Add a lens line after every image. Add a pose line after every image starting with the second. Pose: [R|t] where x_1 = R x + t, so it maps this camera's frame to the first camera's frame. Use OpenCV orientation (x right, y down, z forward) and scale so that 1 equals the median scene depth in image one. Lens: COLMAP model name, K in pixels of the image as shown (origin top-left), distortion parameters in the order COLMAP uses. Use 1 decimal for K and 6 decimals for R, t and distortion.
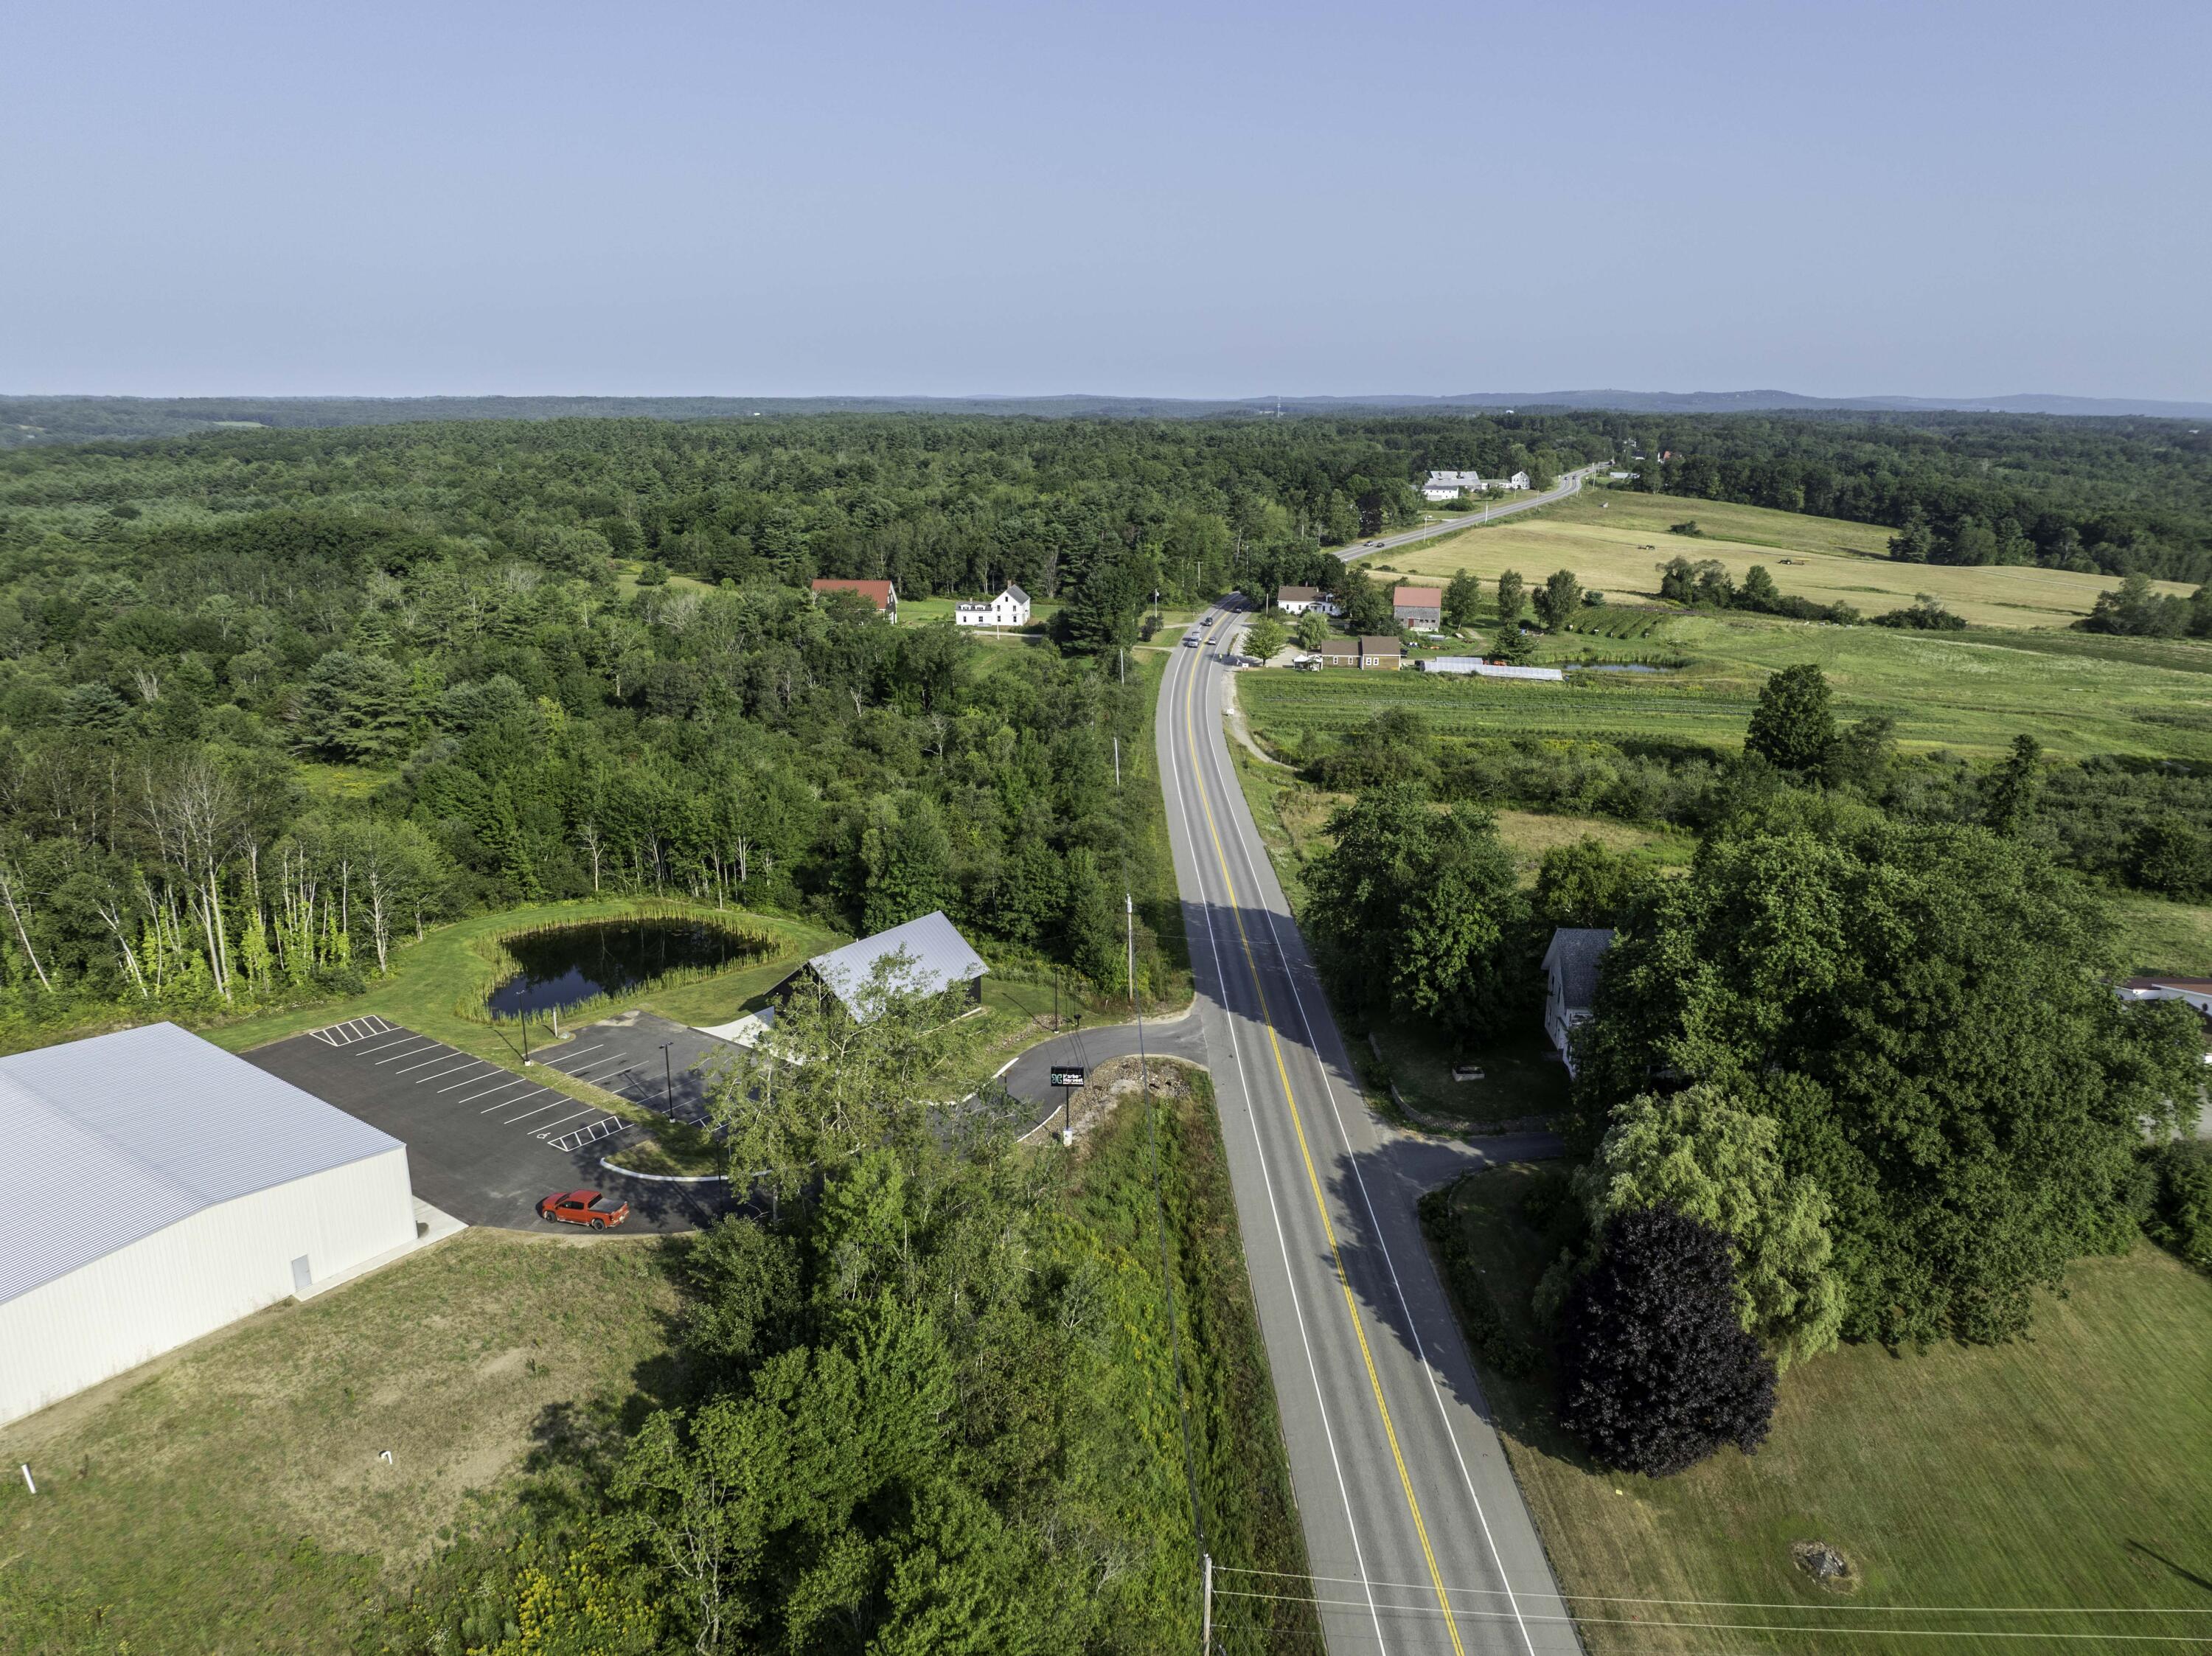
lens RADIAL K [[1570.9, 0, 1106.0], [0, 1570.9, 828.0], [0, 0, 1]] dist [-0.037115, 0.004566]
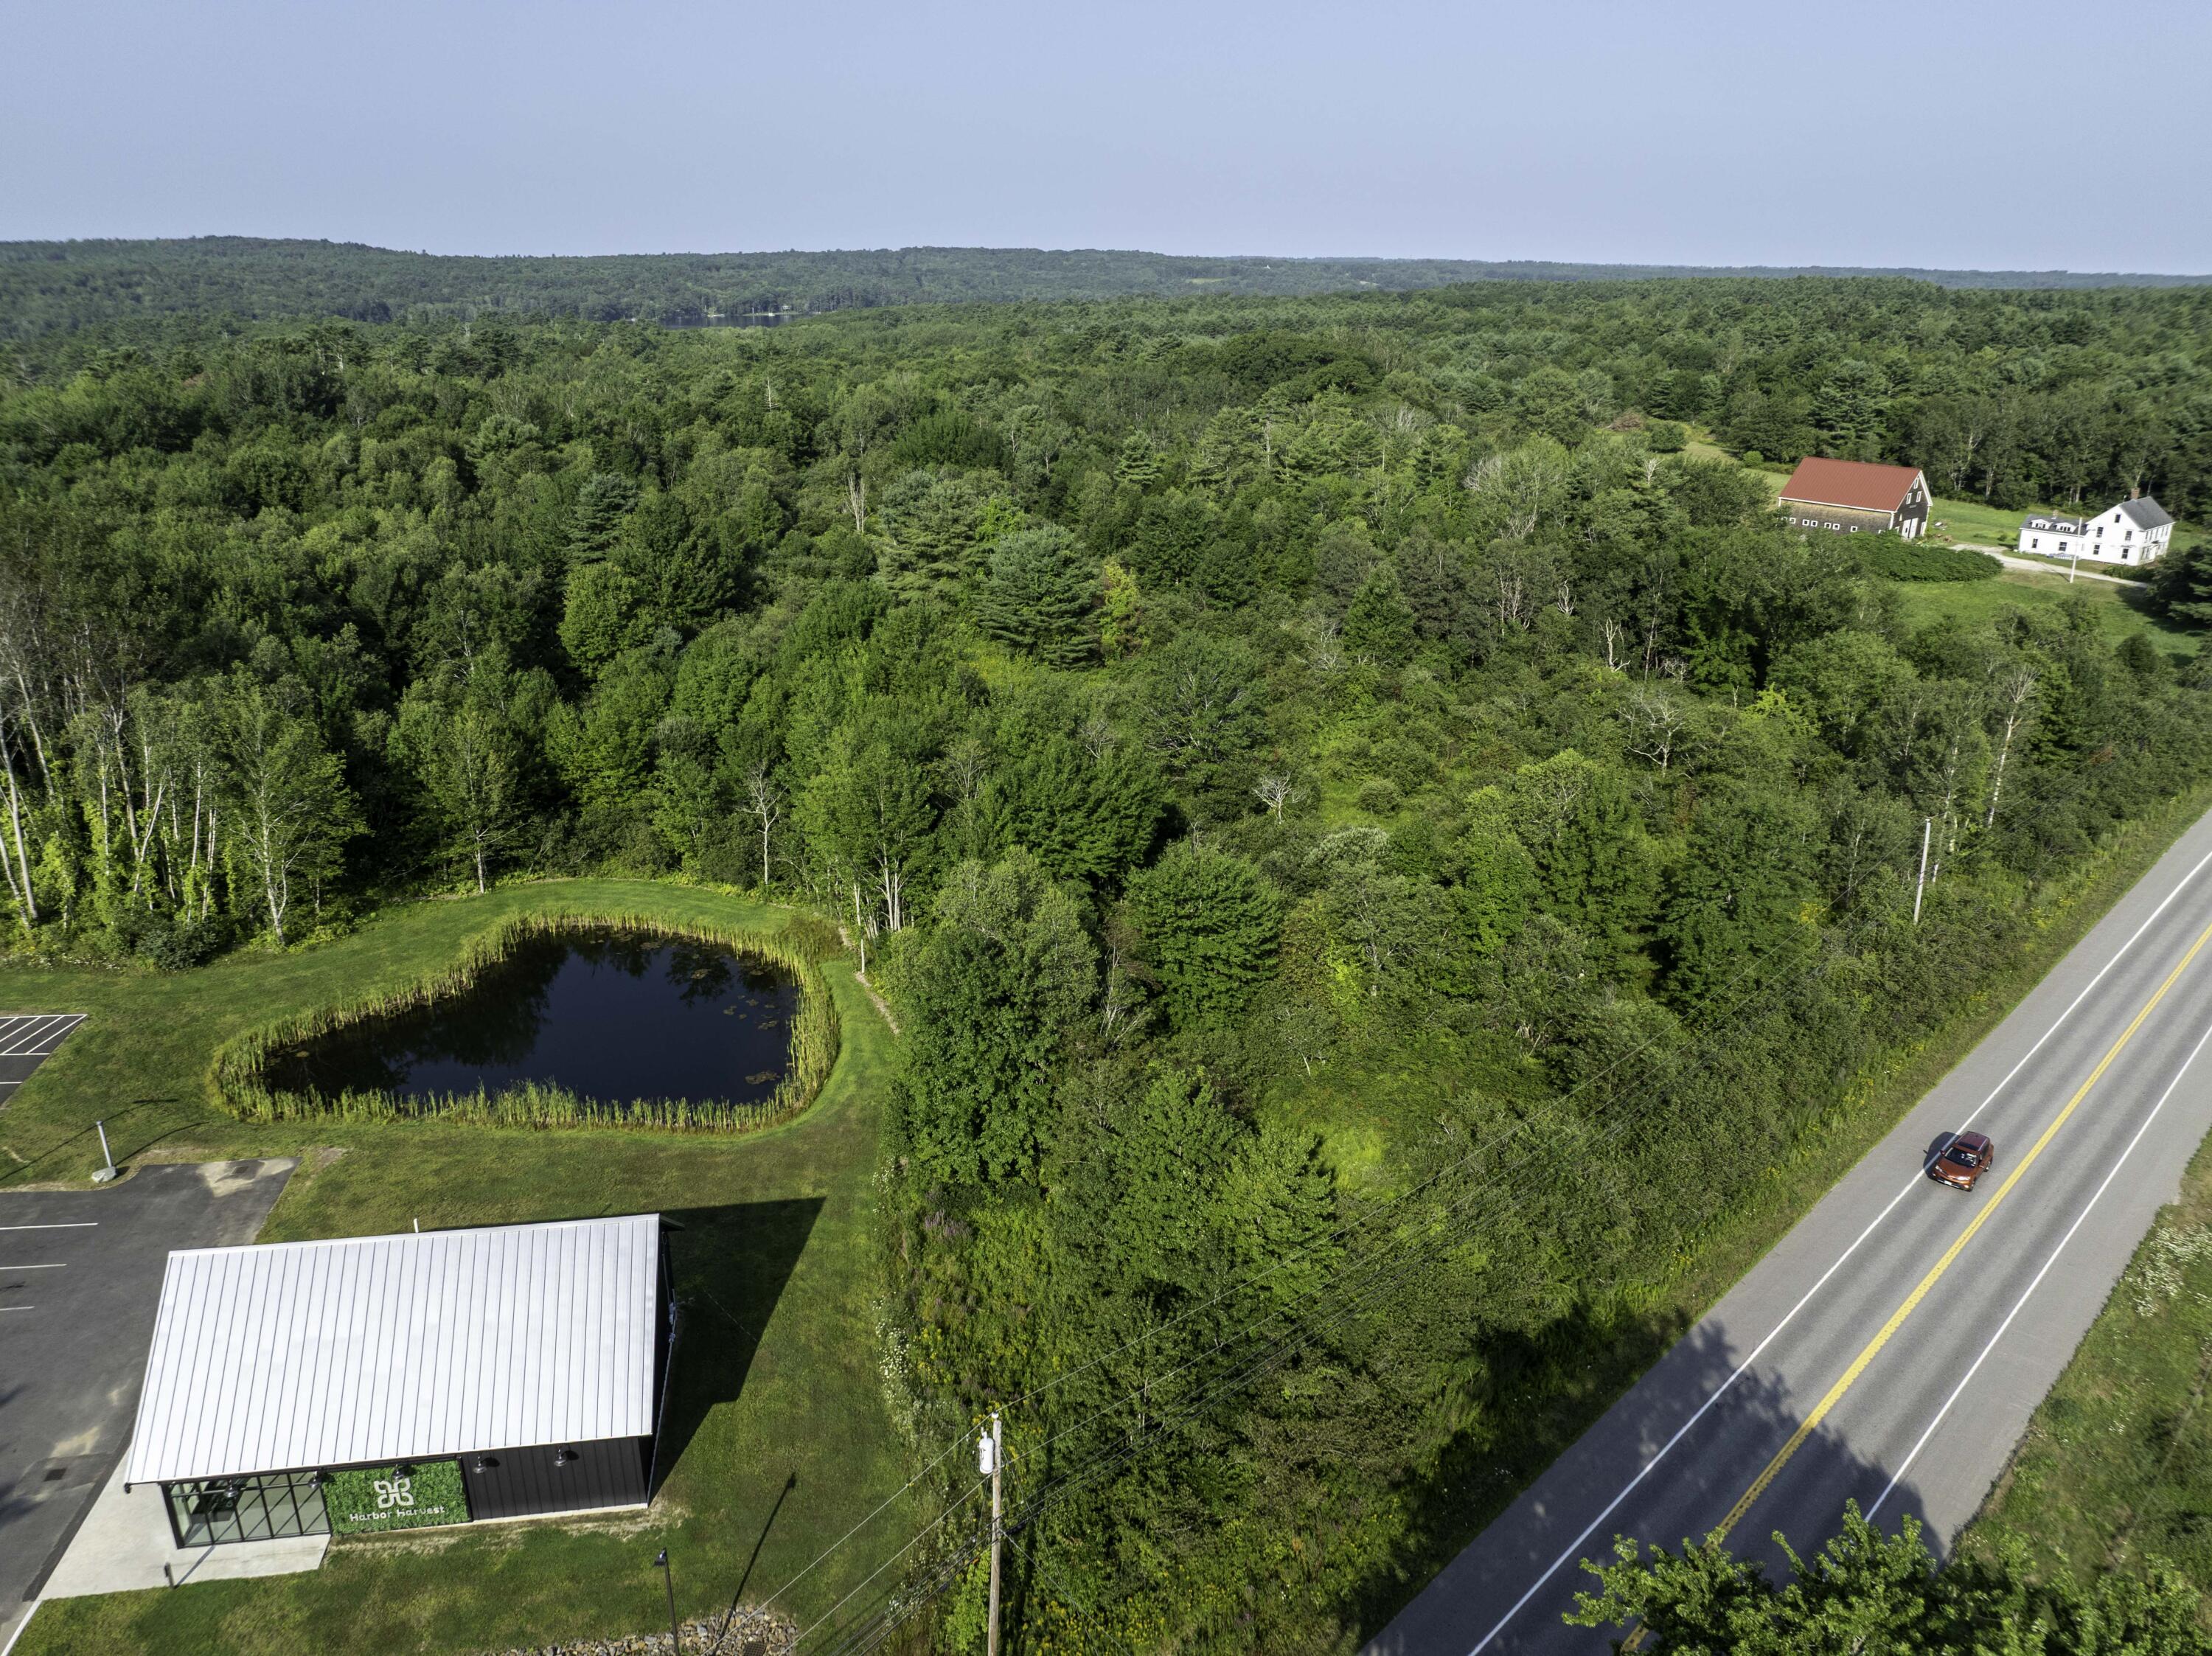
lens RADIAL K [[1553.4, 0, 1106.0], [0, 1553.4, 828.0], [0, 0, 1]] dist [-0.065126, 0.046185]
pose [[0.706368, 0.240948, -0.665574, 0.157683], [-0.187921, 0.970375, 0.151852, -0.092615], [0.682445, 0.017812, 0.730720, 0.622049]]
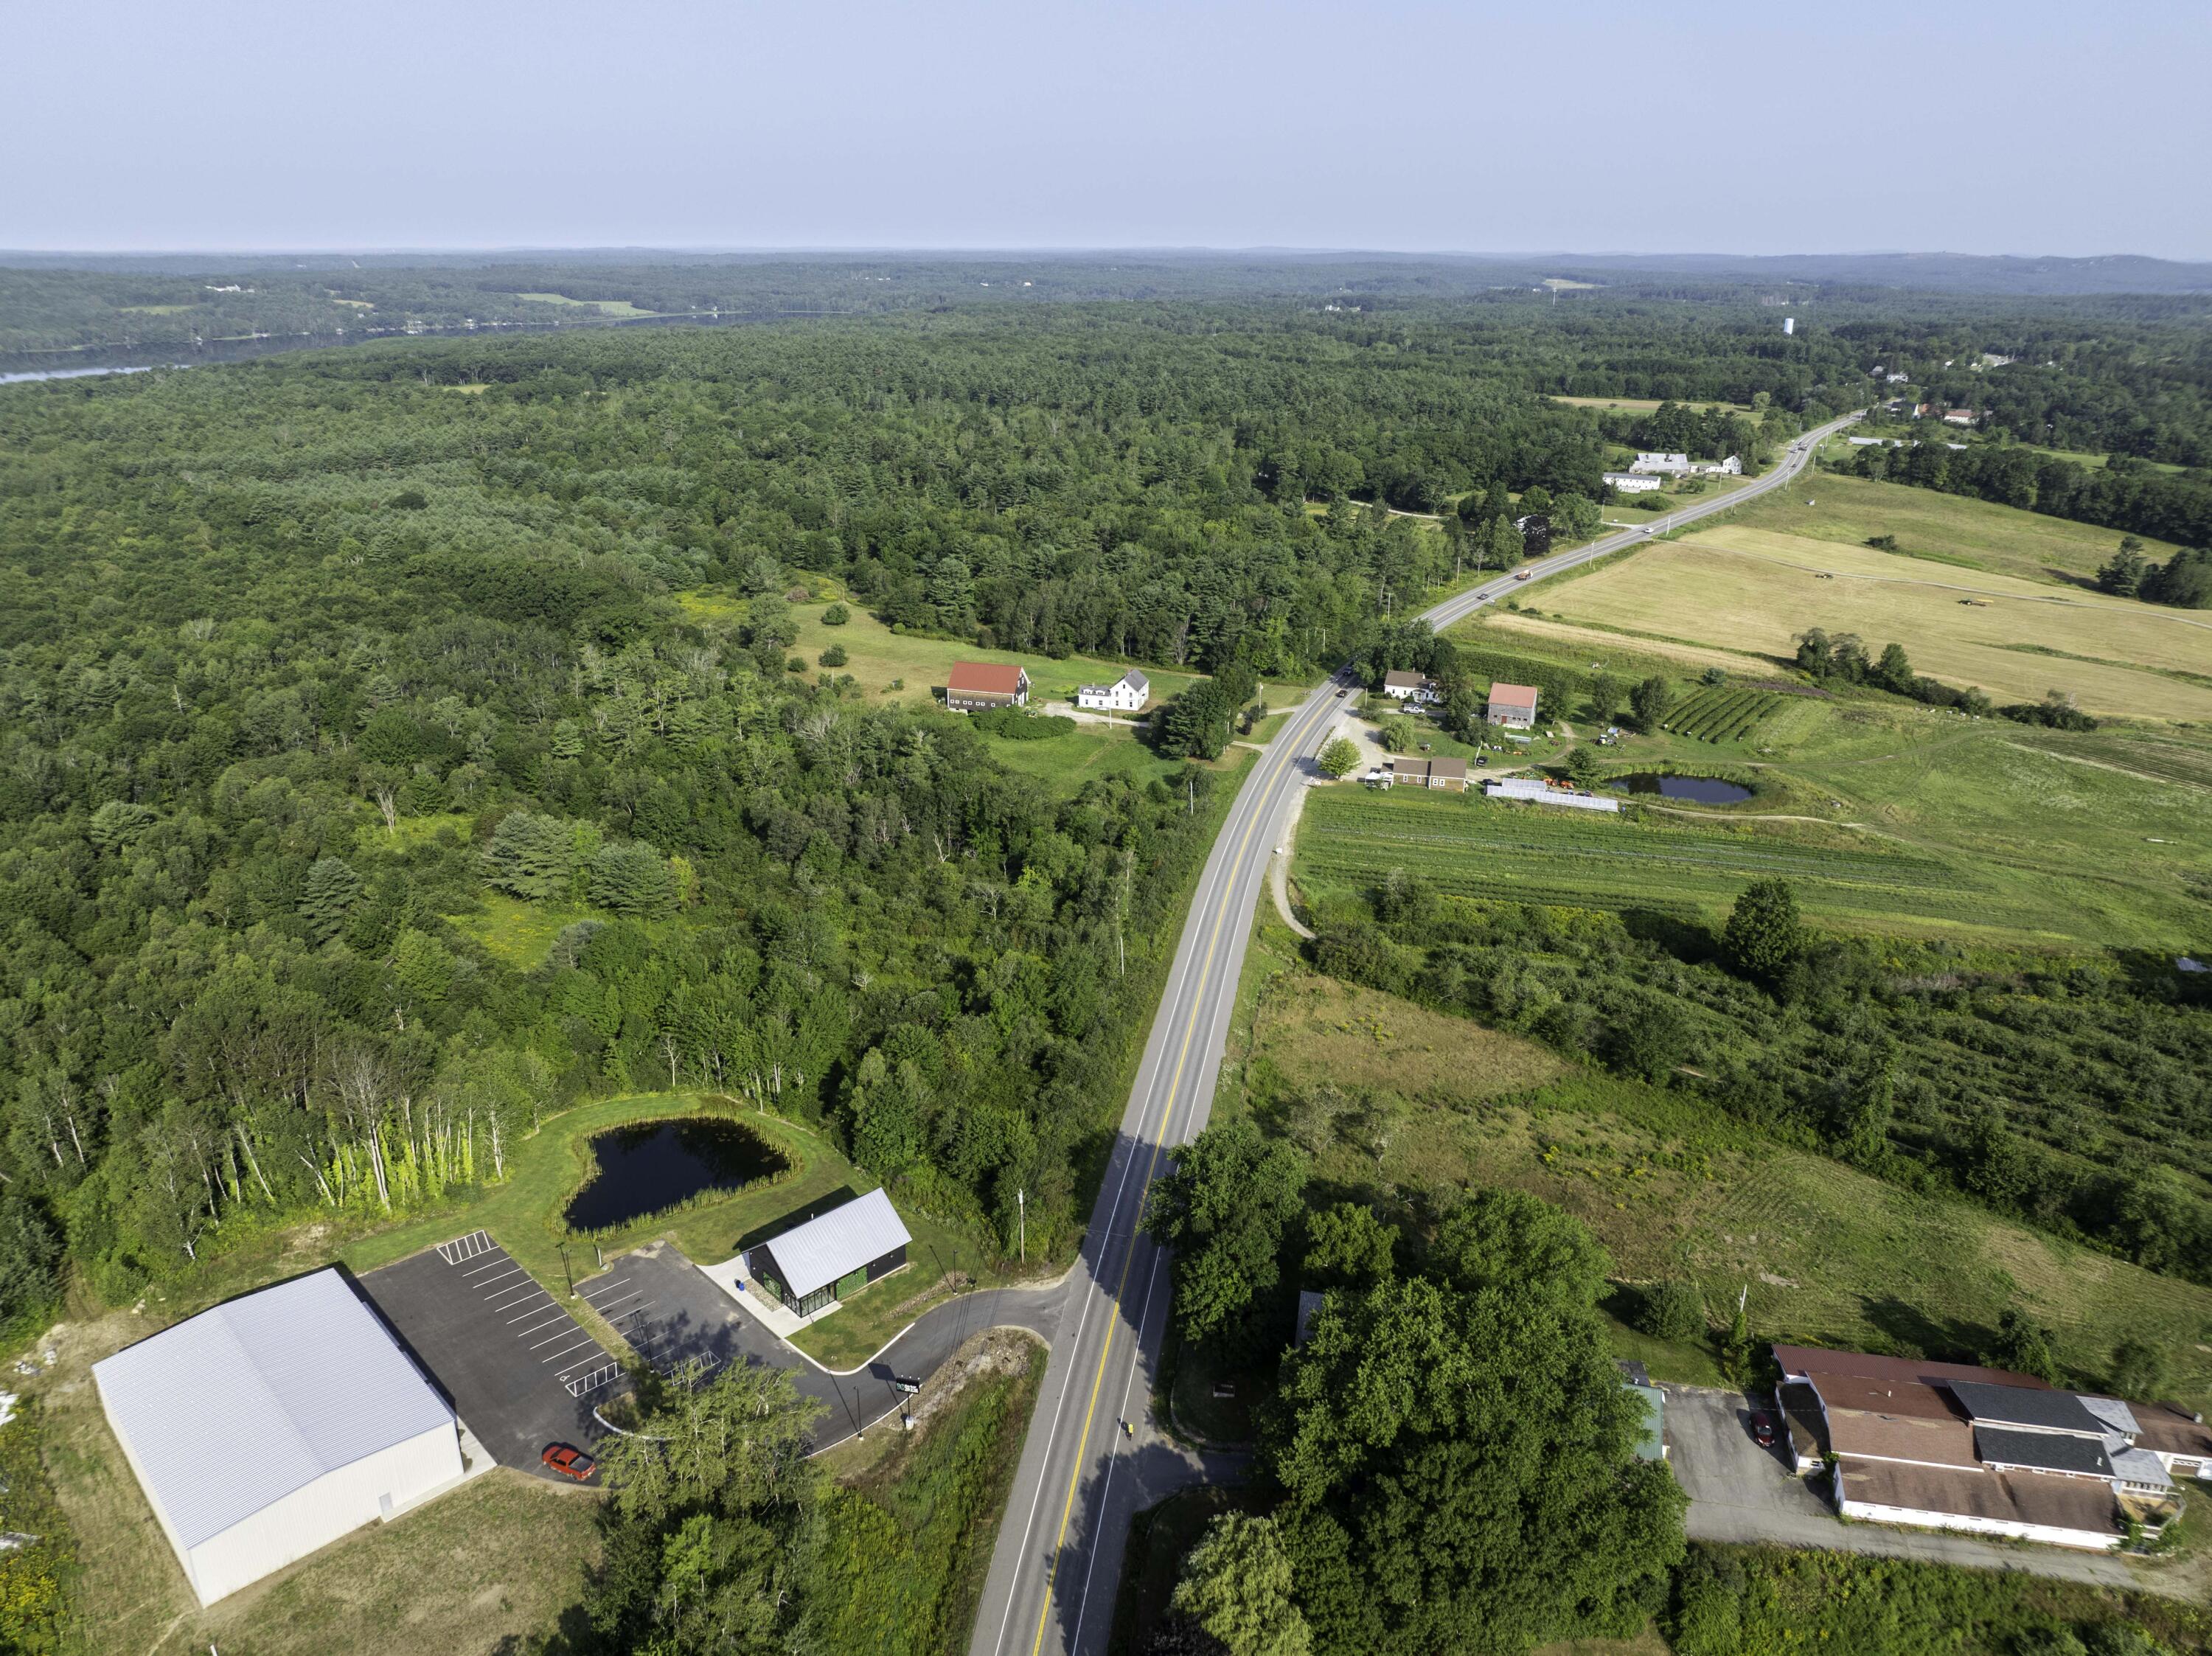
lens RADIAL K [[1570.9, 0, 1106.0], [0, 1570.9, 828.0], [0, 0, 1]] dist [-0.037115, 0.004566]
pose [[0.984886, 0.063443, -0.161169, 0.216578], [-0.048340, 0.994210, 0.095965, -0.303197], [0.166324, -0.086724, 0.982250, -0.194317]]
